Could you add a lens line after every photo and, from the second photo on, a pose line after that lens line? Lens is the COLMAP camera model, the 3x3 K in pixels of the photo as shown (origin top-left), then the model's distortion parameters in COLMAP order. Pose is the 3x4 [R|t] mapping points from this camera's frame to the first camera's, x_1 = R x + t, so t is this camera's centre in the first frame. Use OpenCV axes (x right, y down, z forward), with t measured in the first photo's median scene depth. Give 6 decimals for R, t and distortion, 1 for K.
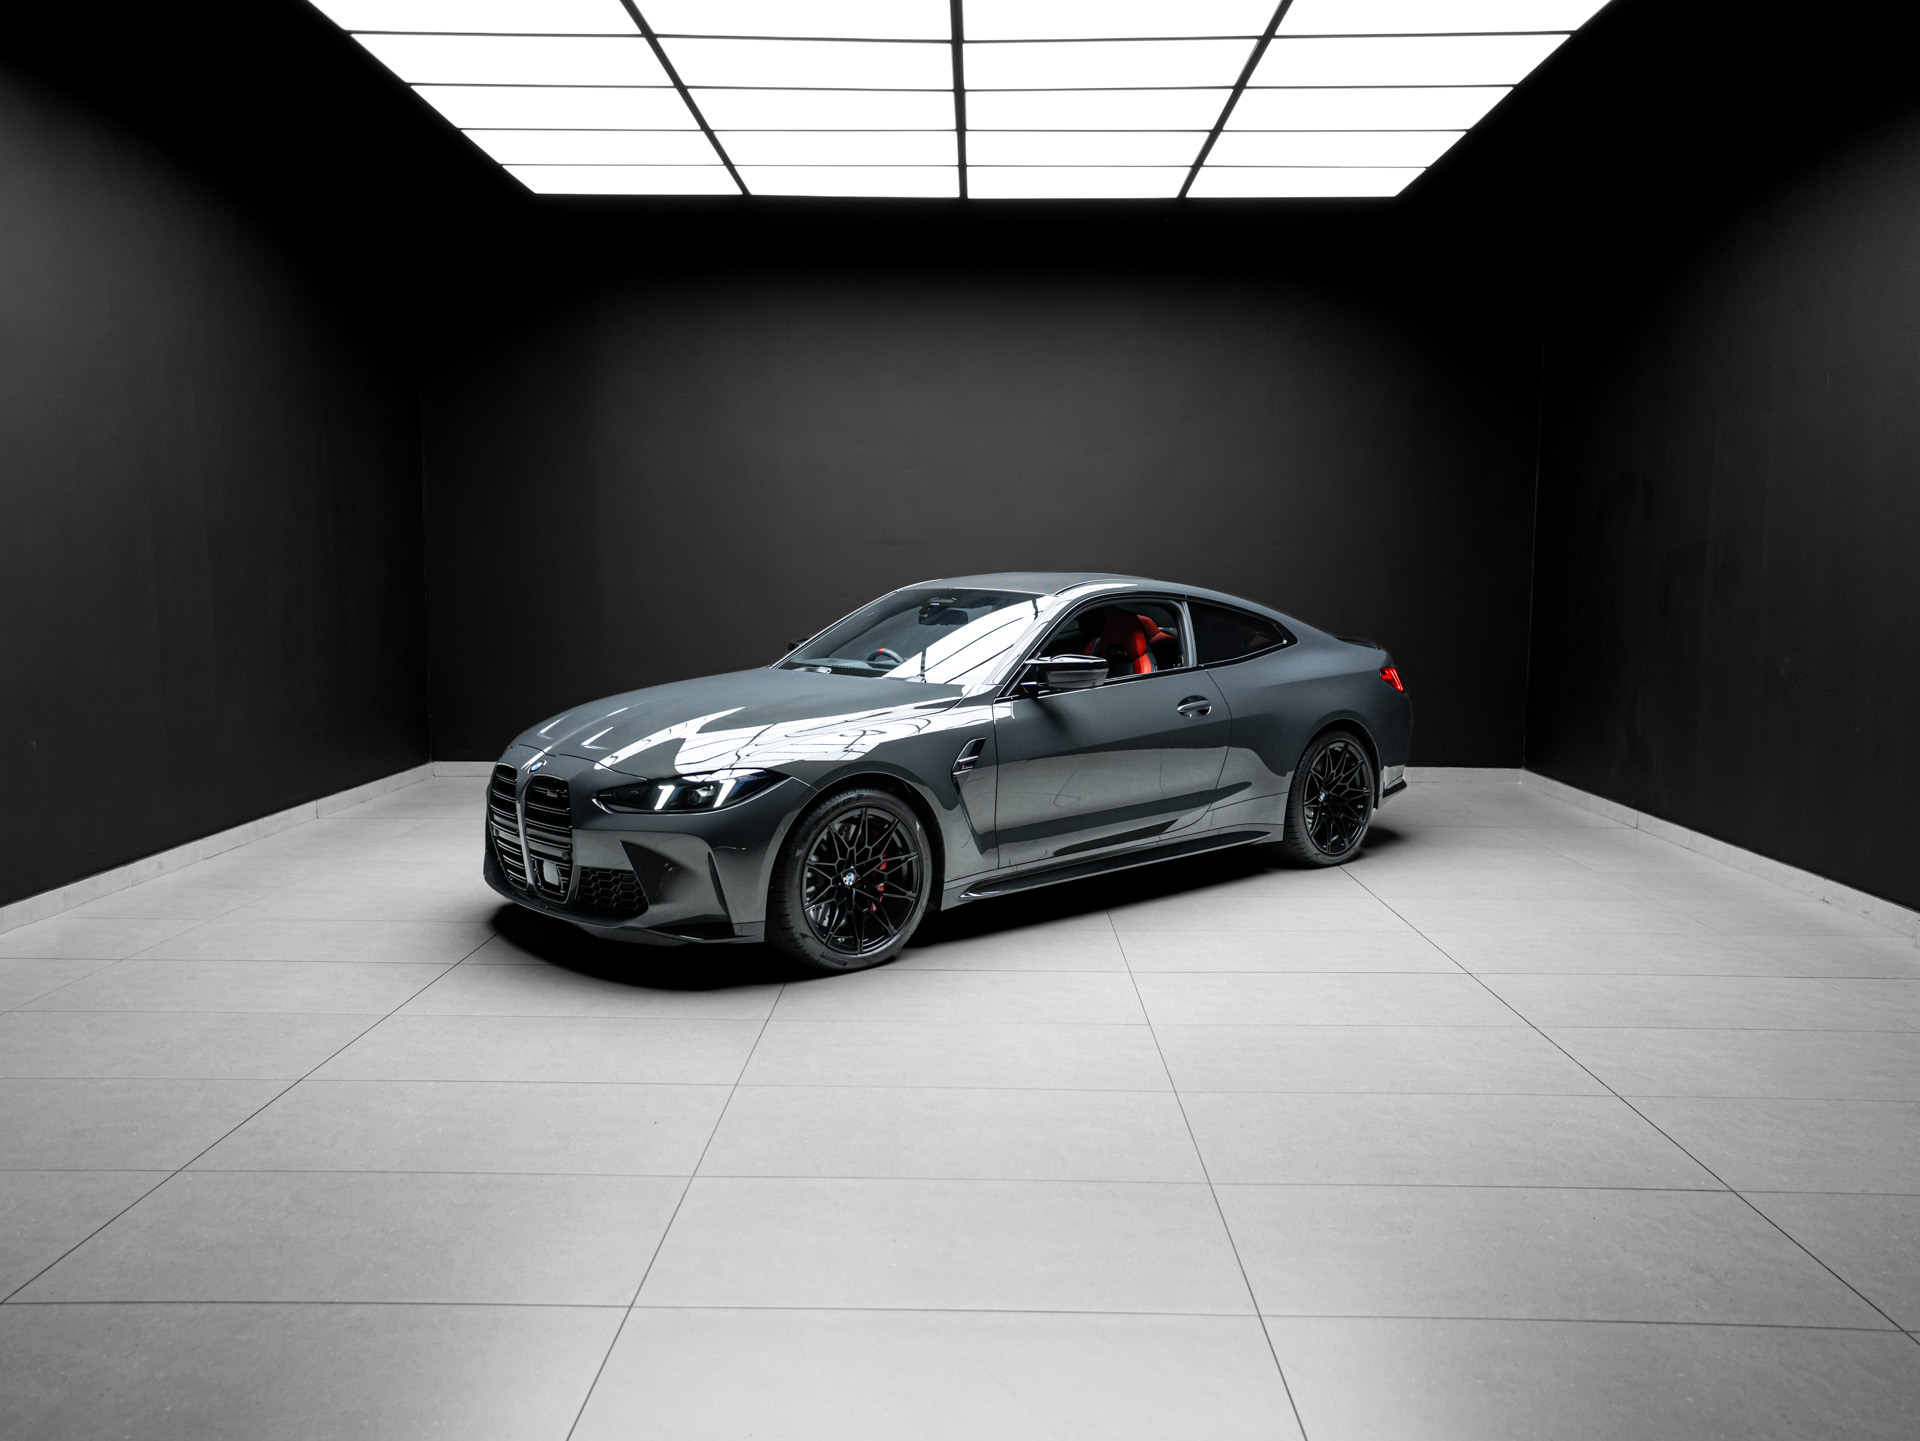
lens RADIAL K [[1441.0, 0, 960.0], [0, 1441.0, 720.5], [0, 0, 1]] dist [-0.027236, 0.063977]
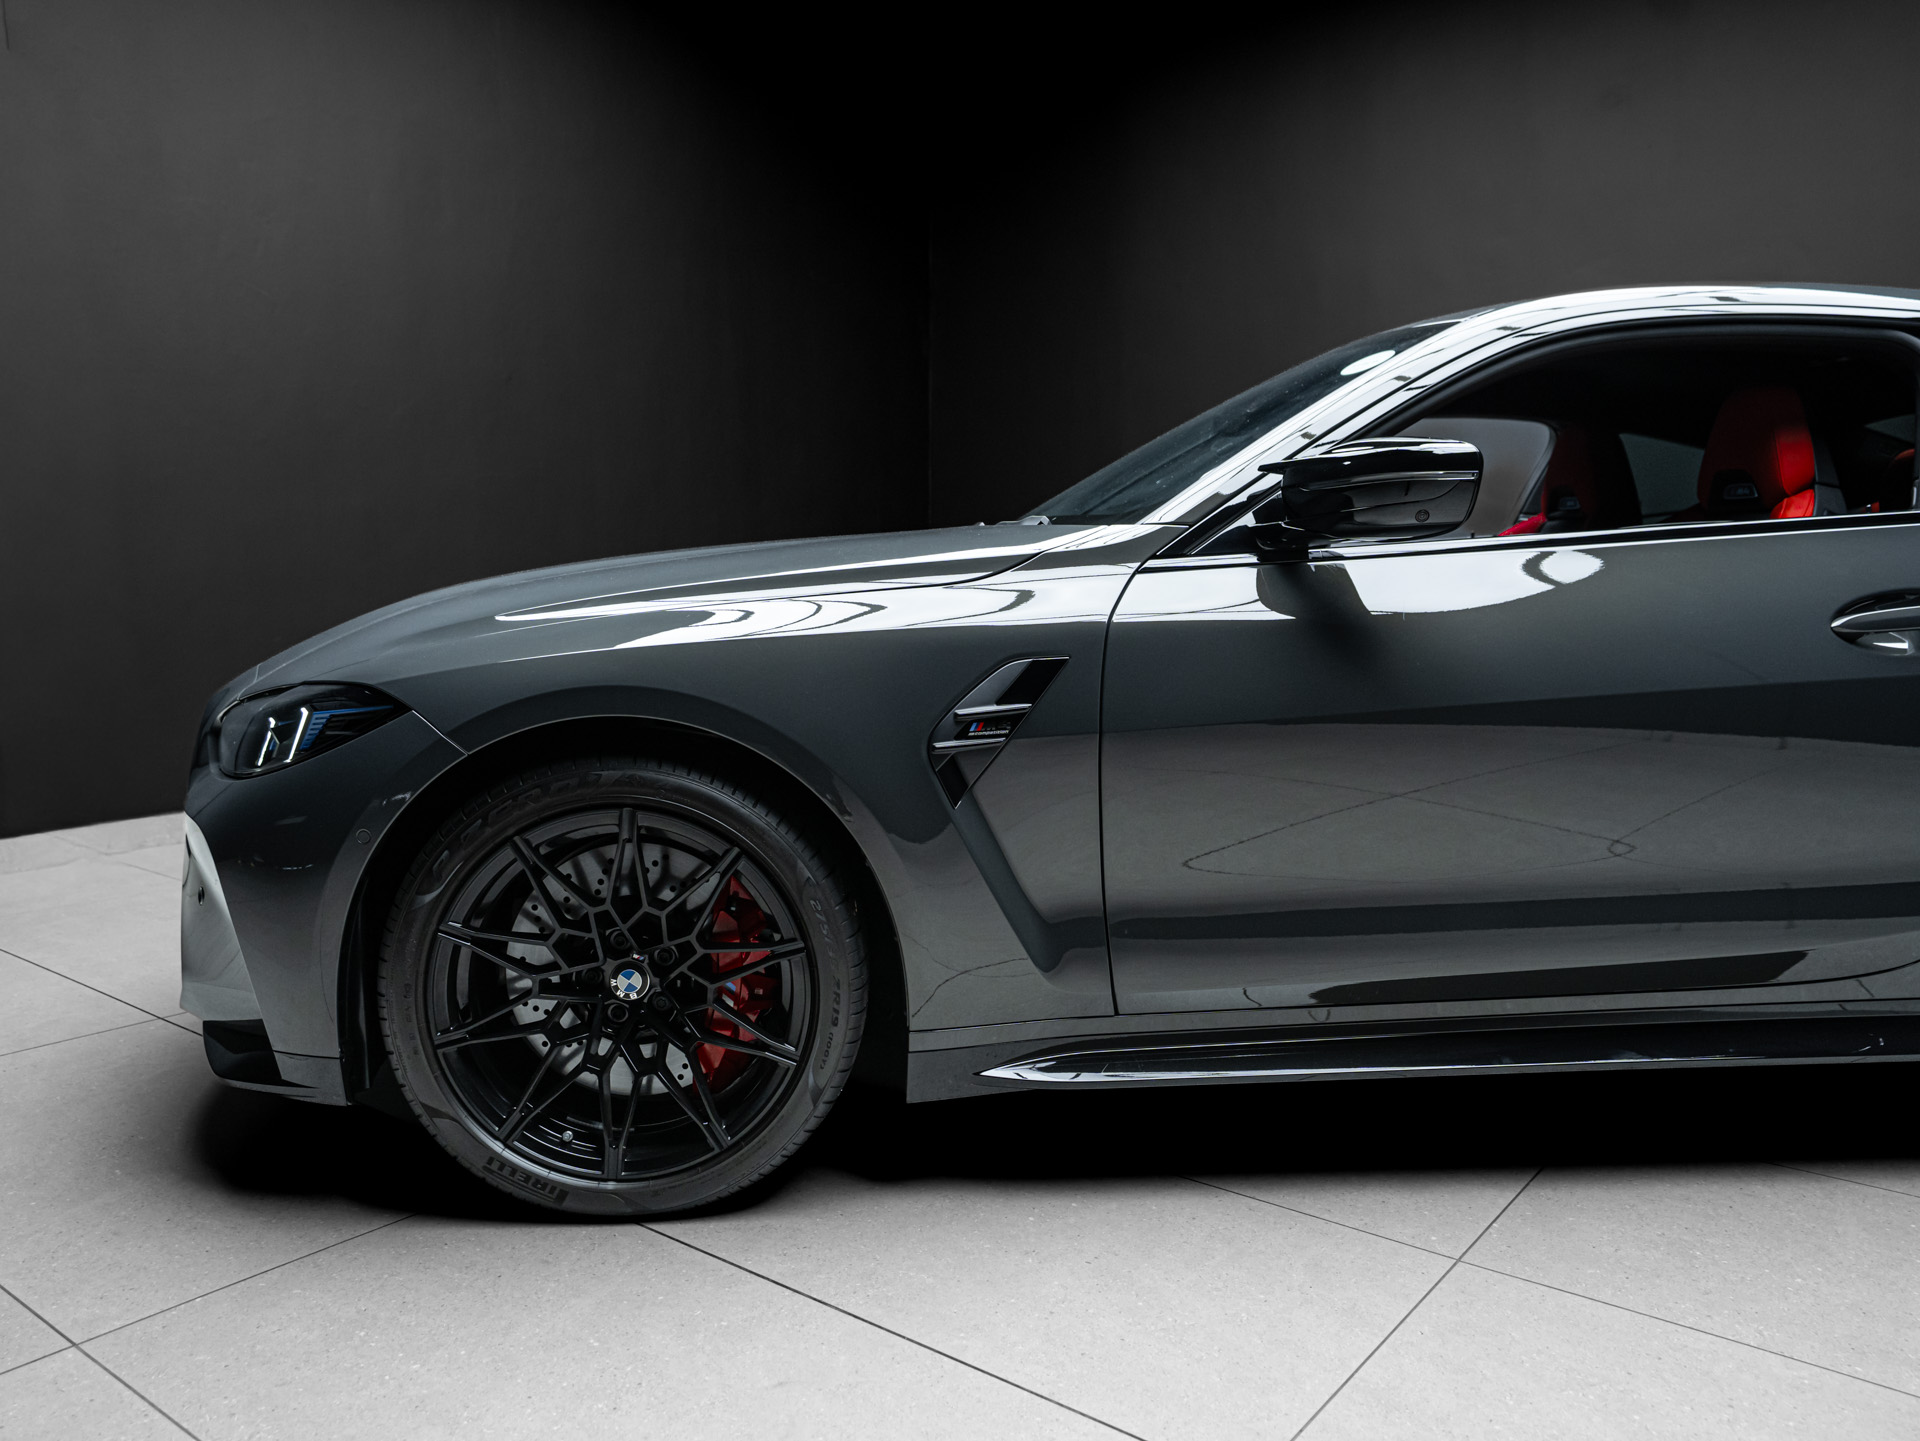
lens RADIAL K [[1441.0, 0, 960.0], [0, 1441.0, 720.5], [0, 0, 1]] dist [-0.027236, 0.063977]
pose [[0.801193, 0.058688, -0.595522, 0.215094], [-0.059186, 0.998071, 0.018731, 0.022952], [0.595472, 0.020240, 0.803121, 0.690821]]
